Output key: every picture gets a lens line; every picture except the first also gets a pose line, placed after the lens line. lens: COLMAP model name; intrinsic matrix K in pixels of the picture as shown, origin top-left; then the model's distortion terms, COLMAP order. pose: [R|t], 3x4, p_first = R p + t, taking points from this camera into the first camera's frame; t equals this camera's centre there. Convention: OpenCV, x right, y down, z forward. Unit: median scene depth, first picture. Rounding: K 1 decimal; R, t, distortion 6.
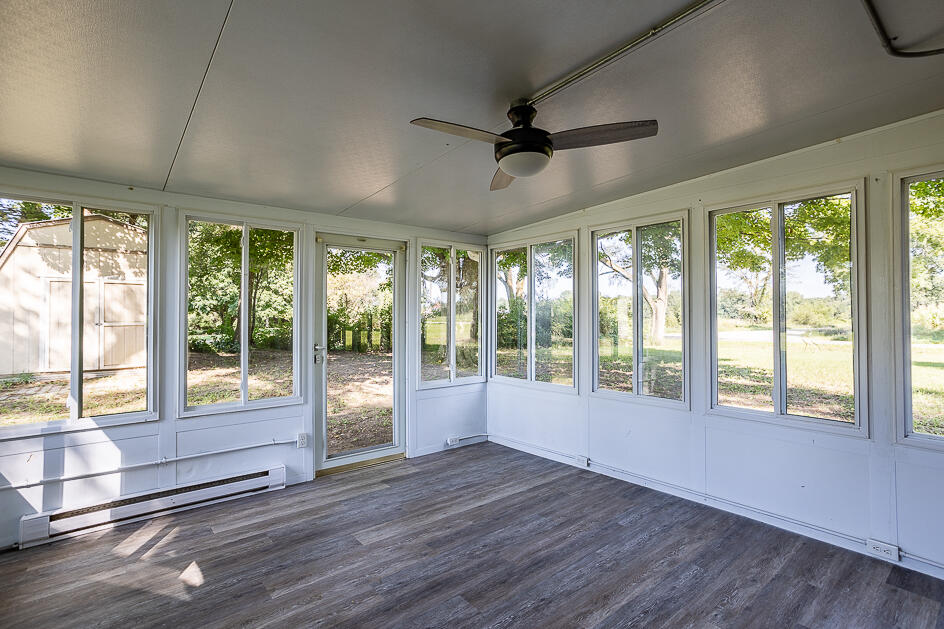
lens RADIAL K [[456.4, 0, 469.9], [0, 456.4, 312.6], [0, 0, 1]] dist [-0.032790, 0.025235]
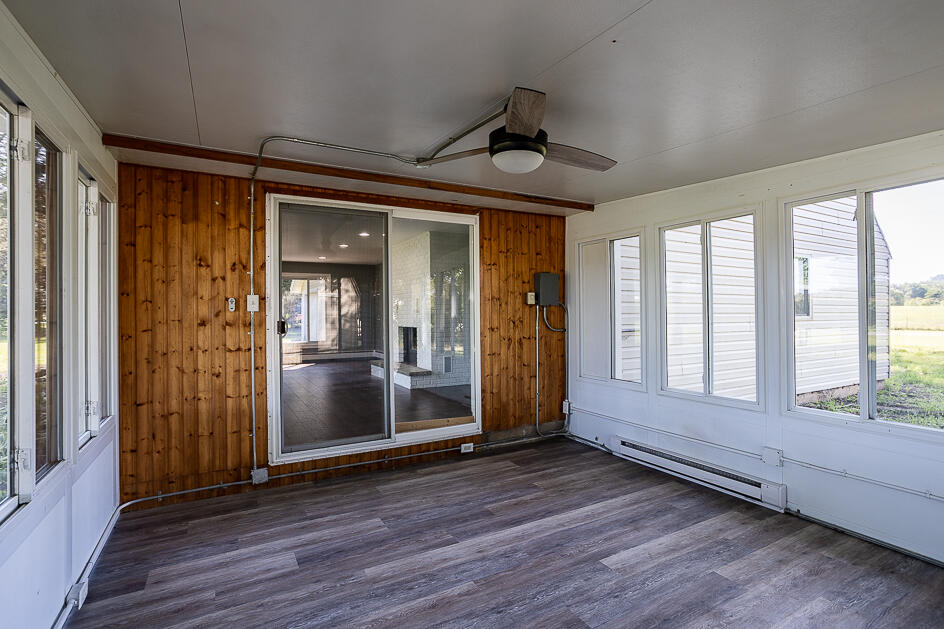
lens RADIAL K [[456.4, 0, 469.9], [0, 456.4, 312.6], [0, 0, 1]] dist [-0.032790, 0.025235]
pose [[-0.984092, 0.010007, 0.177375, 0.033377], [0.007605, 0.999870, -0.014214, 0.013679], [-0.177494, -0.012639, -0.984041, 1.342805]]
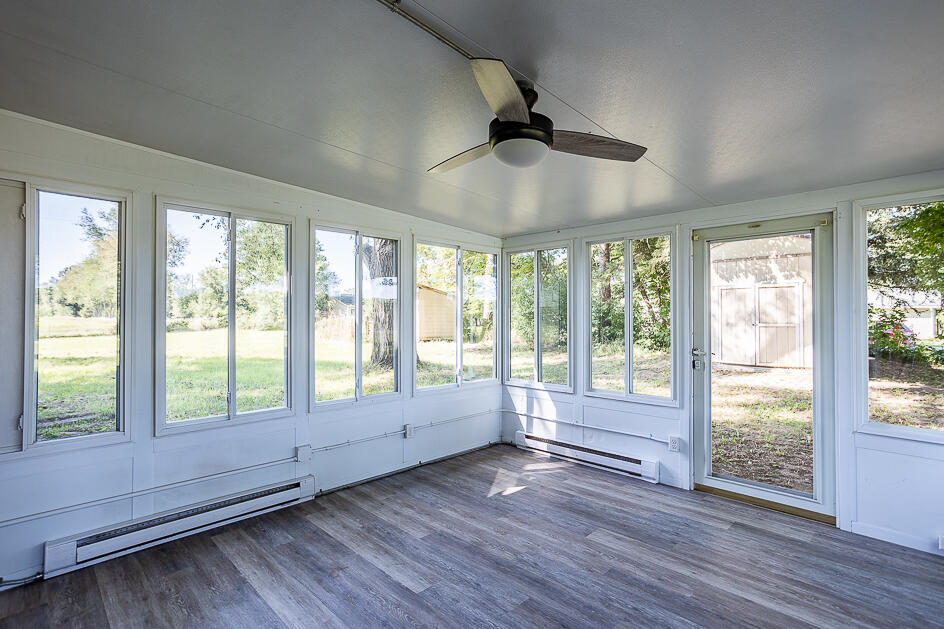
lens RADIAL K [[456.4, 0, 469.9], [0, 456.4, 312.6], [0, 0, 1]] dist [-0.032790, 0.025235]
pose [[0.096886, -0.011951, -0.995224, 0.681704], [0.010761, 0.999882, -0.010959, -0.000621], [0.995237, -0.009648, 0.097003, 0.542580]]
